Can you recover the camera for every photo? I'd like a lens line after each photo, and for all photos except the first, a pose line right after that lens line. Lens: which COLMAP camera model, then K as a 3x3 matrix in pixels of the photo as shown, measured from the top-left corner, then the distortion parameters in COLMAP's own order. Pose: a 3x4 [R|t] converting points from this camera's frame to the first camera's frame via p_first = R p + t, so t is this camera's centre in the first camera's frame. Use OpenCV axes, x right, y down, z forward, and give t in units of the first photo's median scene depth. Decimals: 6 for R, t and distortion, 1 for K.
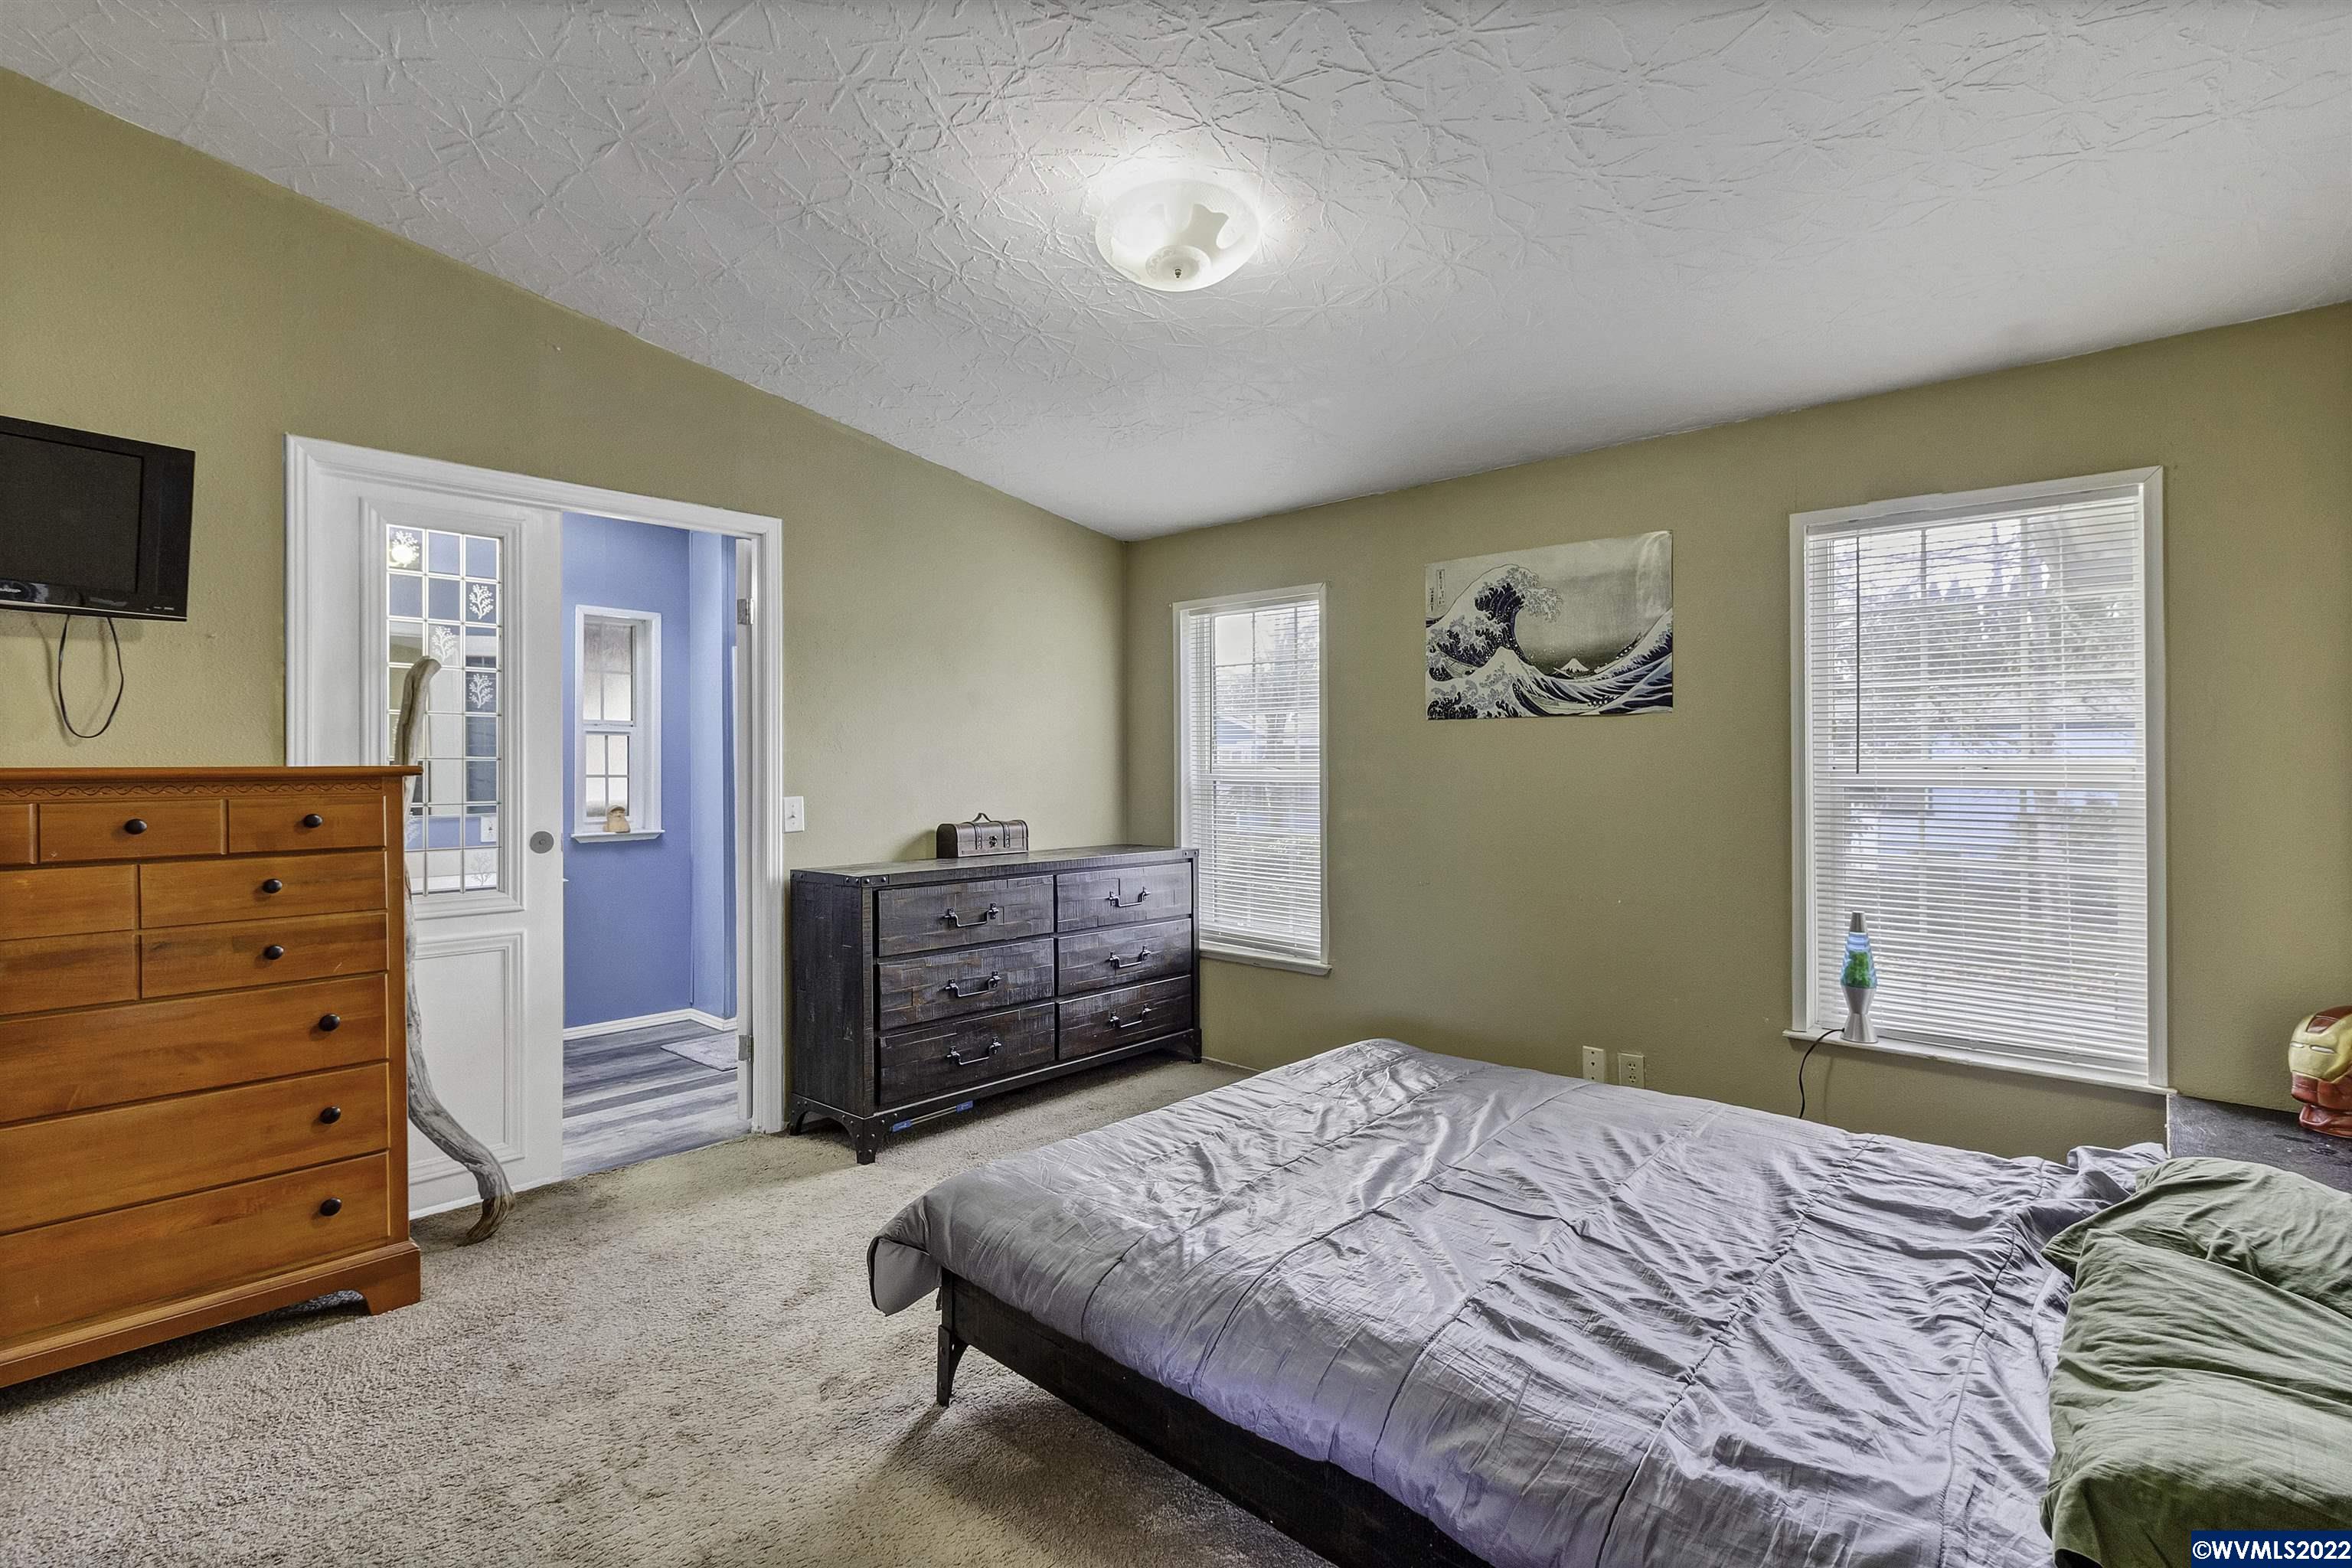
lens RADIAL K [[1108.2, 0, 1168.5], [0, 1108.2, 759.9], [0, 0, 1]] dist [0.003437, 0.000469]
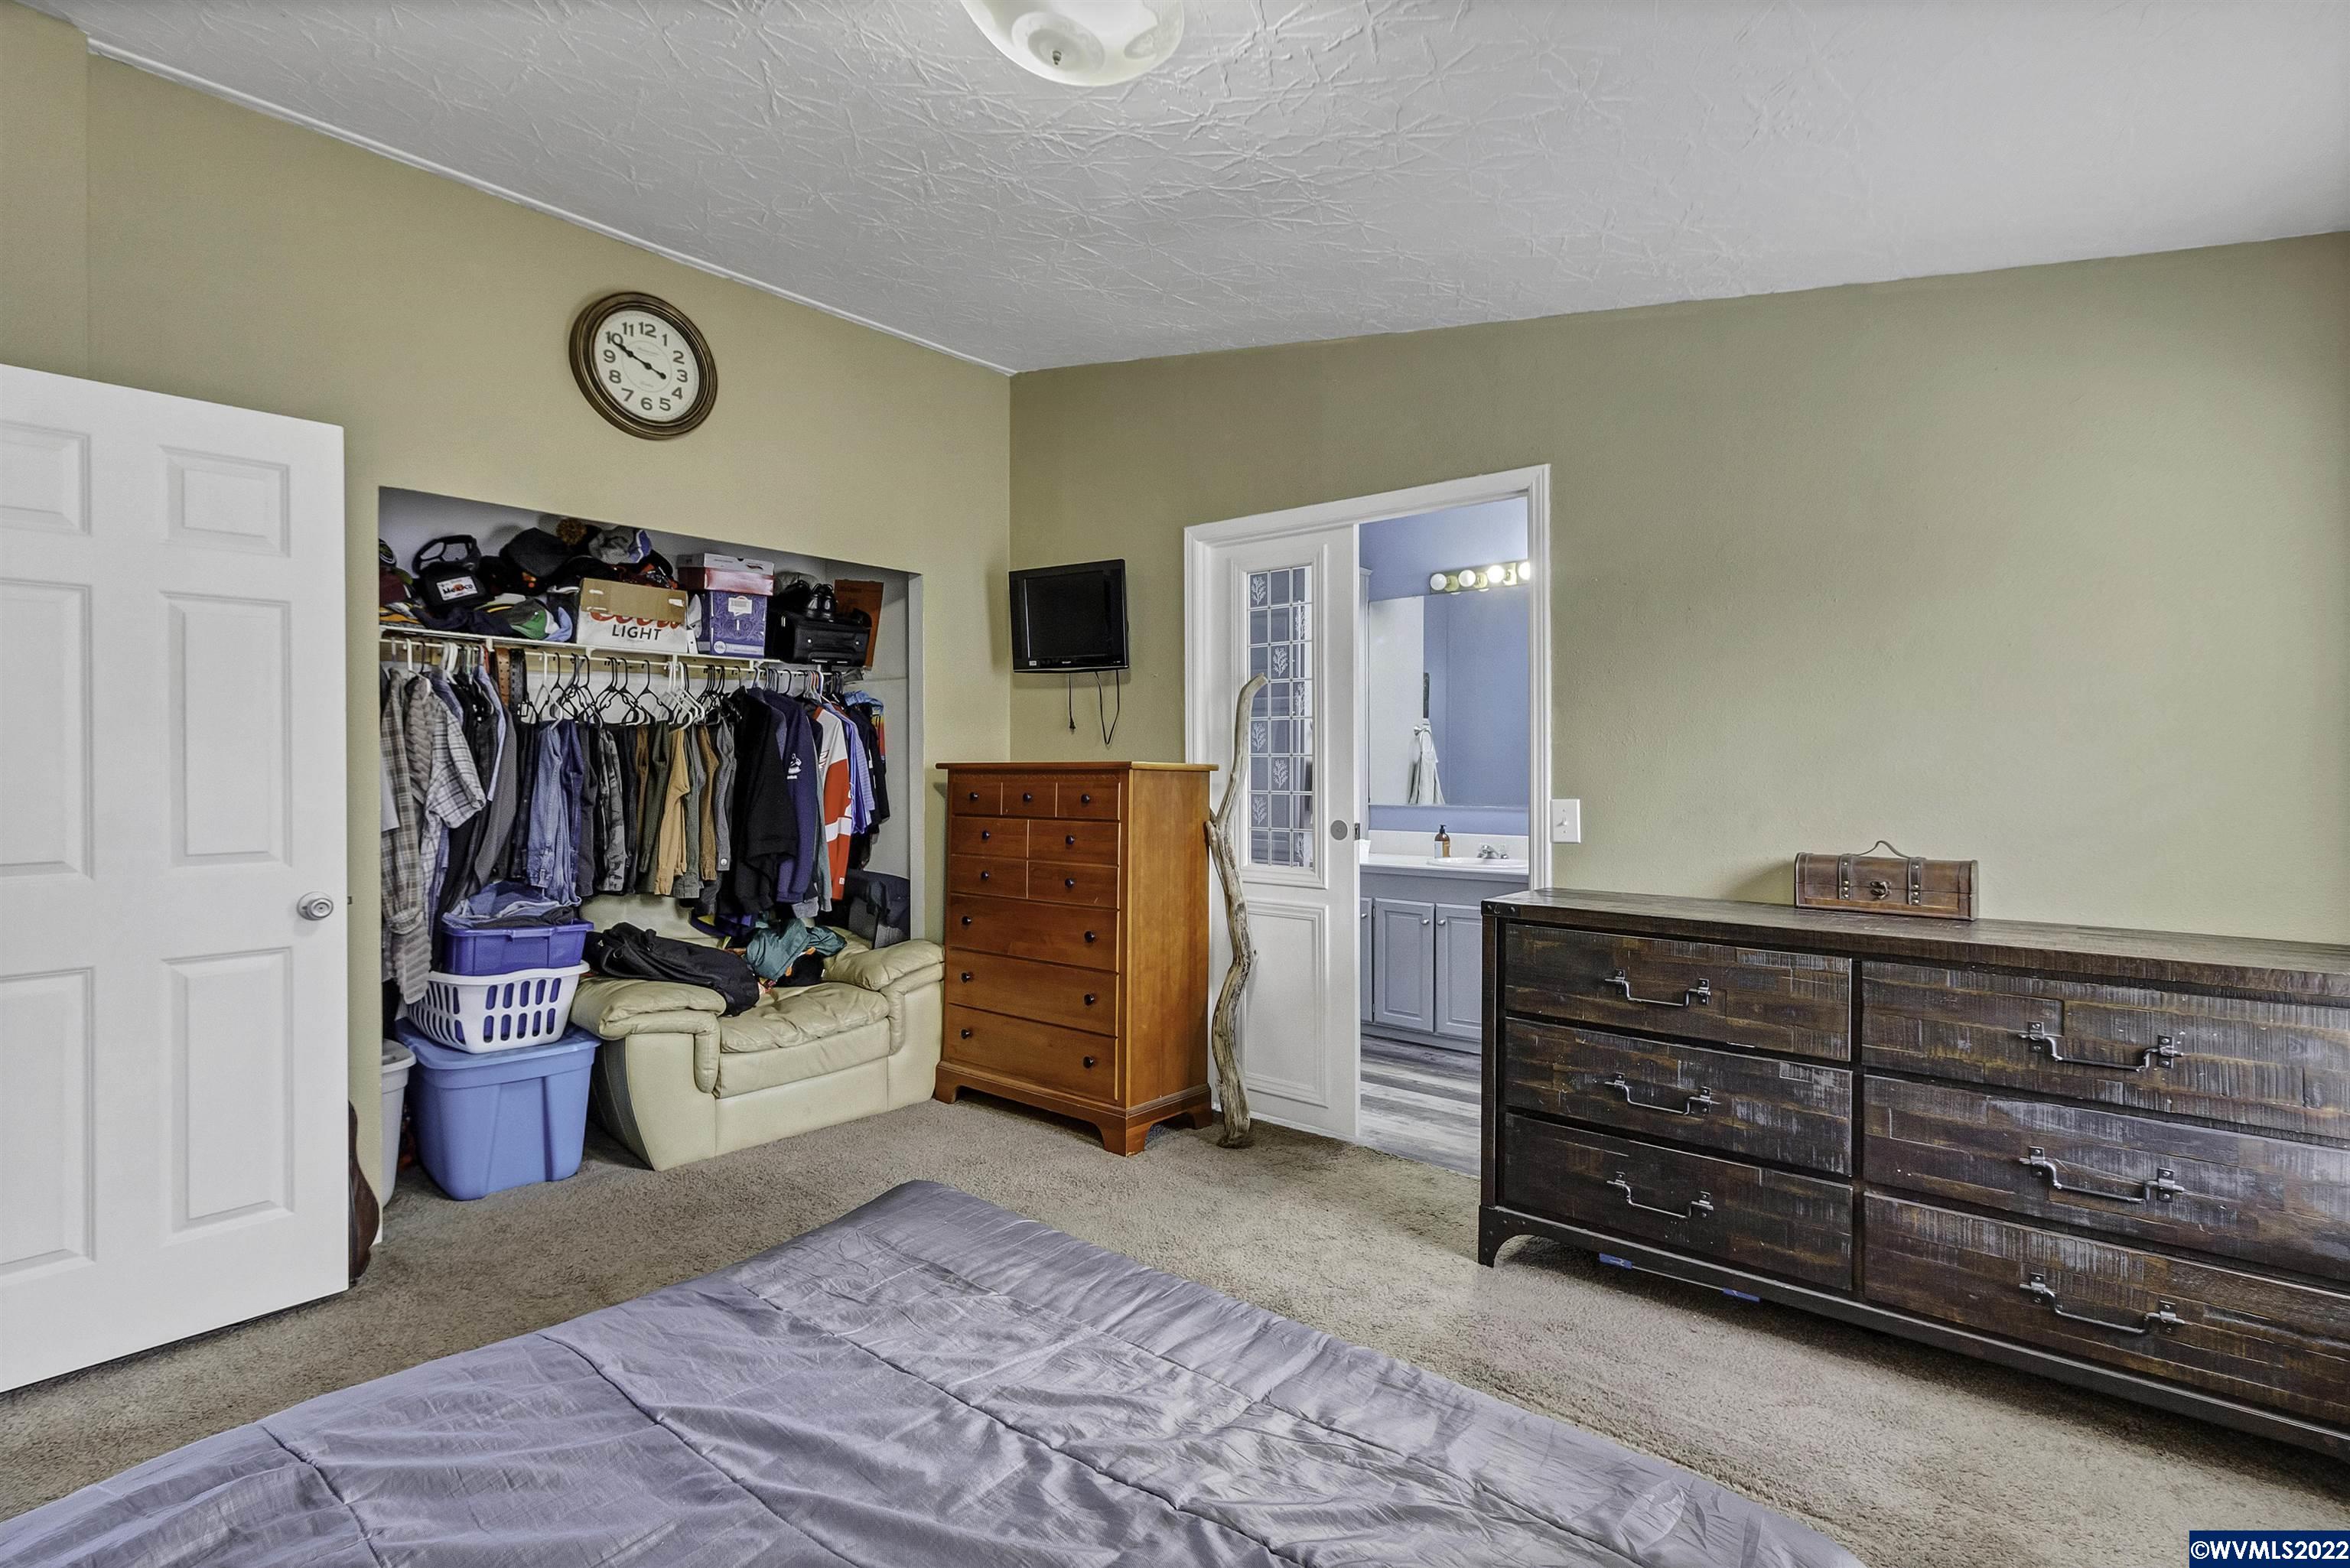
lens RADIAL K [[1107.2, 0, 1167.5], [0, 1107.2, 759.9], [0, 0, 1]] dist [0.003437, 0.000469]
pose [[0.050147, 0.006872, -0.998718, 0.526882], [0.010492, 0.999918, 0.007407, -0.005733], [0.998687, -0.010850, 0.050071, 0.762384]]
